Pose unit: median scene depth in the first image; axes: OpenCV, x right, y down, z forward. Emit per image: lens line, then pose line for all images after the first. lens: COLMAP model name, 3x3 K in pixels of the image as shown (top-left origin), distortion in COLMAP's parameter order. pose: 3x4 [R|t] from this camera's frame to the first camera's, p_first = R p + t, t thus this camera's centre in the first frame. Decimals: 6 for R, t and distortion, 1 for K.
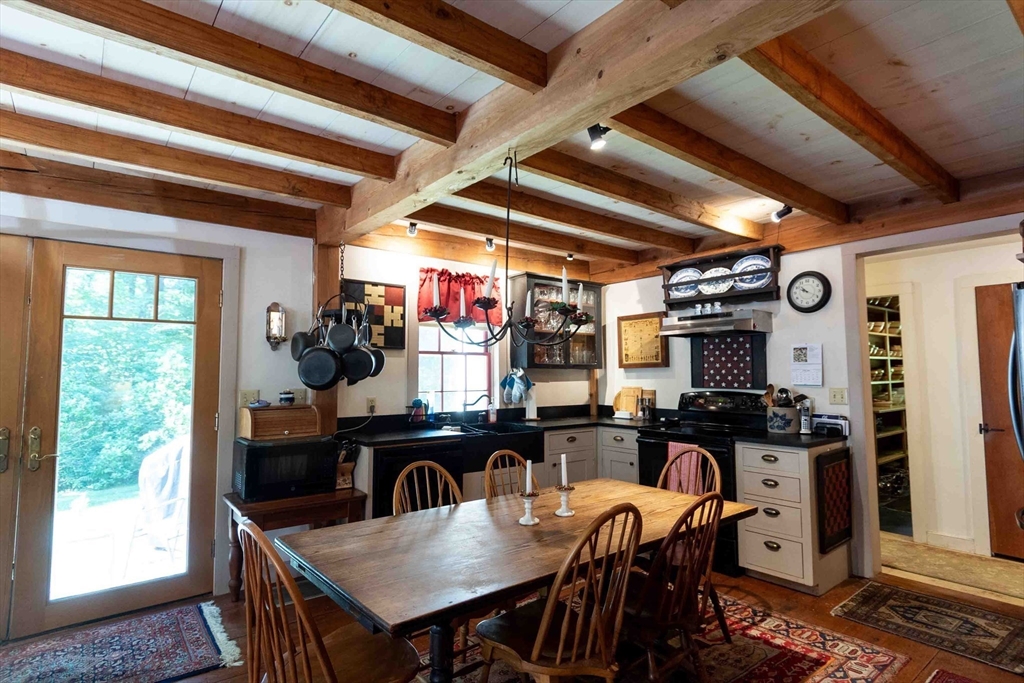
lens RADIAL K [[529.8, 0, 511.3], [0, 529.8, 338.6], [0, 0, 1]] dist [0.001388, 0.000053]
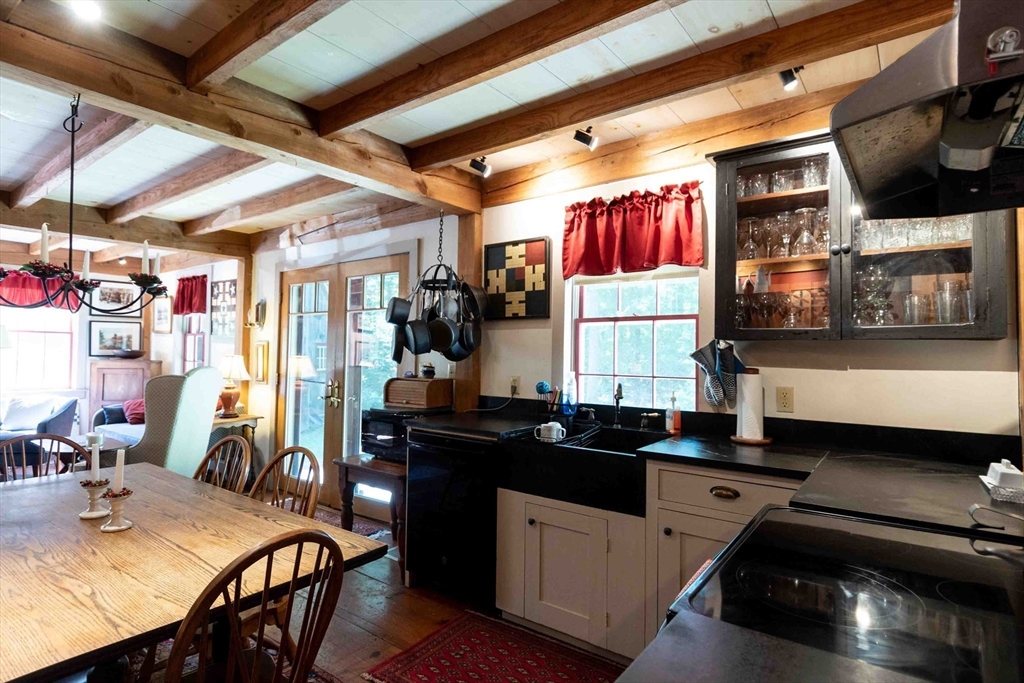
lens RADIAL K [[529.8, 0, 511.9], [0, 529.8, 344.3], [0, 0, 1]] dist [0.001388, 0.000053]
pose [[0.239085, -0.016337, -0.970861, 0.550711], [0.049102, 0.998783, -0.004715, 0.060888], [0.969756, -0.046544, 0.239596, 0.769618]]
